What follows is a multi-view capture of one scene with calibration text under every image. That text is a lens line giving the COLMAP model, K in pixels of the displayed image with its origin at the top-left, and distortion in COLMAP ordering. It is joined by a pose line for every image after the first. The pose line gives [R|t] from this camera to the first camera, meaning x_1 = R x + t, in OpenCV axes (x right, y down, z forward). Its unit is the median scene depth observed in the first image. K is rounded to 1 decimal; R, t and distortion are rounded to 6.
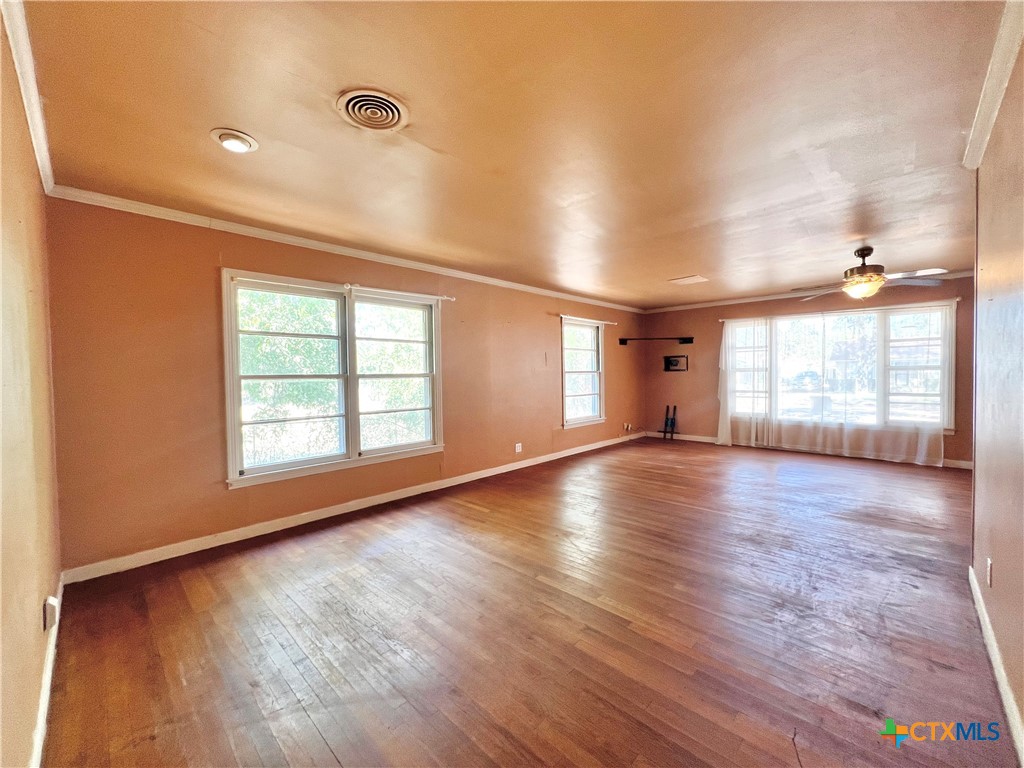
lens RADIAL K [[410.7, 0, 512.0], [0, 410.7, 384.0], [0, 0, 1]] dist [-0.000922, -0.000019]
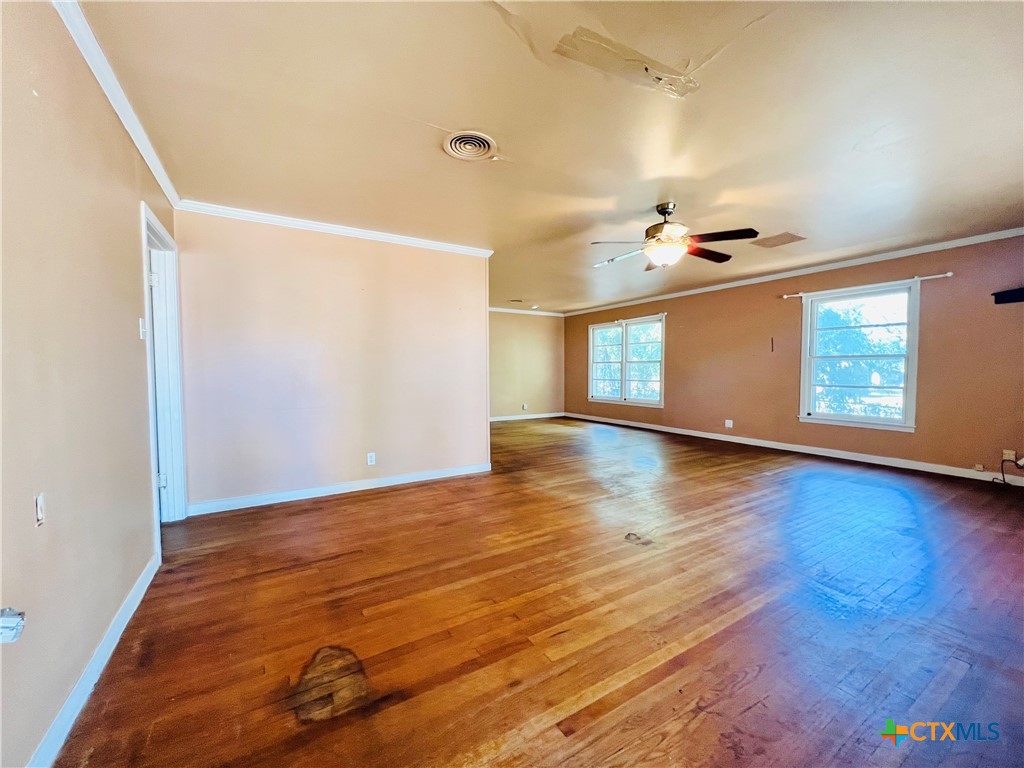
lens RADIAL K [[410.7, 0, 512.0], [0, 410.7, 384.0], [0, 0, 1]] dist [-0.000922, -0.000019]
pose [[-0.262690, 0.060107, -0.963006, 1.761411], [-0.002520, 0.998012, 0.062979, -0.041012], [0.964877, 0.018971, -0.262016, 0.943543]]
